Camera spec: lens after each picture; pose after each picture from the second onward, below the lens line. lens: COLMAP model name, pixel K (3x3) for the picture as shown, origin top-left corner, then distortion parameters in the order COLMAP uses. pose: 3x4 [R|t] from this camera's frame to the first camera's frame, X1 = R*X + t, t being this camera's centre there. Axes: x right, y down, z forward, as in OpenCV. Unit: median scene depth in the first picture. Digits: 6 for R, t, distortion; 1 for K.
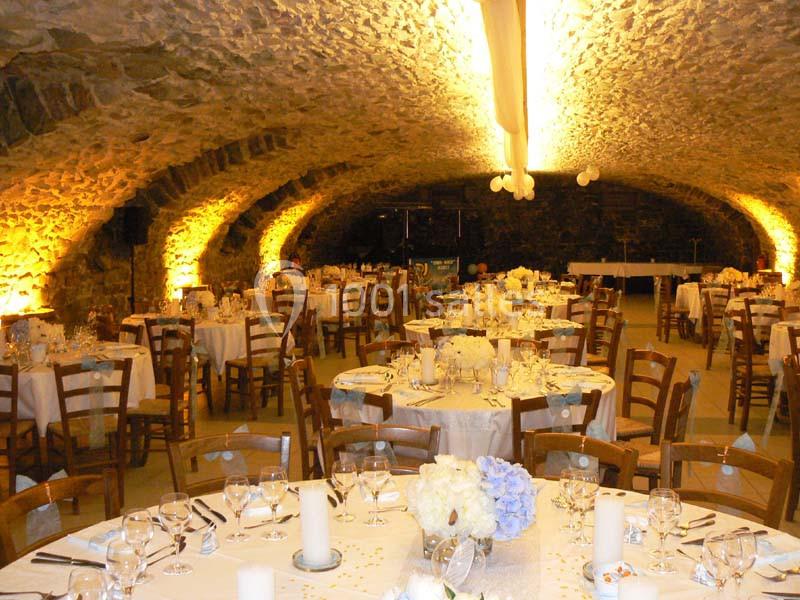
lens RADIAL K [[858.5, 0, 400.0], [0, 858.5, 300.0], [0, 0, 1]] dist [-0.197931, 0.201110]
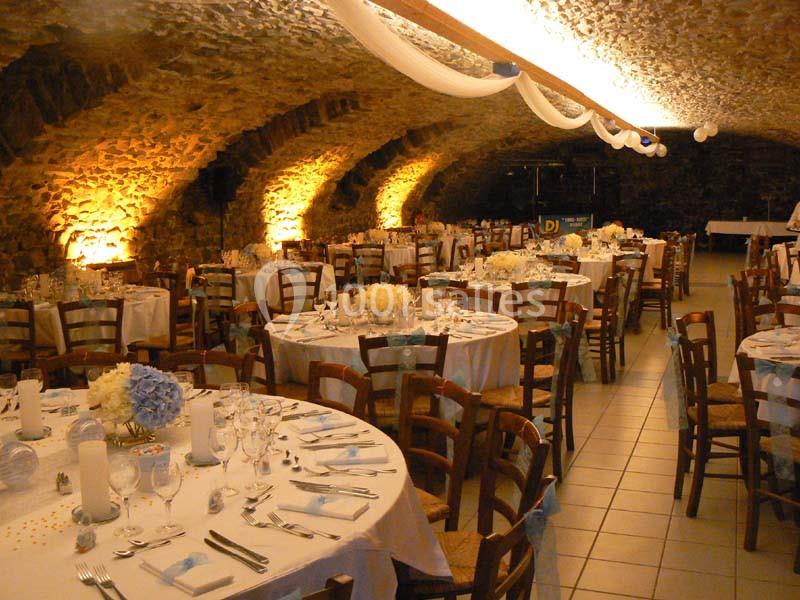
lens RADIAL K [[858.5, 0, 400.0], [0, 858.5, 300.0], [0, 0, 1]] dist [-0.197931, 0.201110]
pose [[0.971679, 0.024590, -0.235021, 0.260714], [-0.012730, 0.998574, 0.051849, 0.003240], [0.235961, -0.047388, 0.970606, -0.048219]]
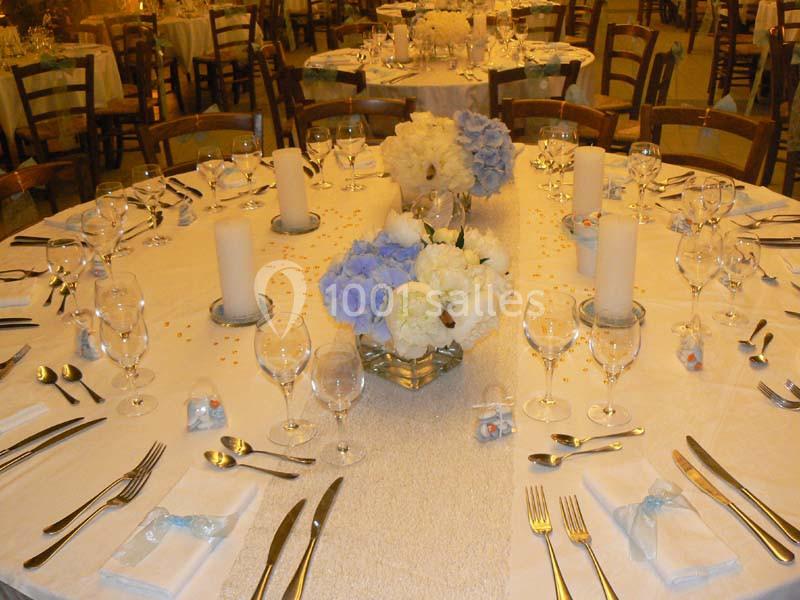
lens RADIAL K [[858.5, 0, 400.0], [0, 858.5, 300.0], [0, 0, 1]] dist [-0.197931, 0.201110]
pose [[0.998940, -0.041848, 0.019182, 0.000493], [0.032819, 0.939589, 0.340726, 0.016082], [-0.032282, -0.339736, 0.939967, 0.004977]]
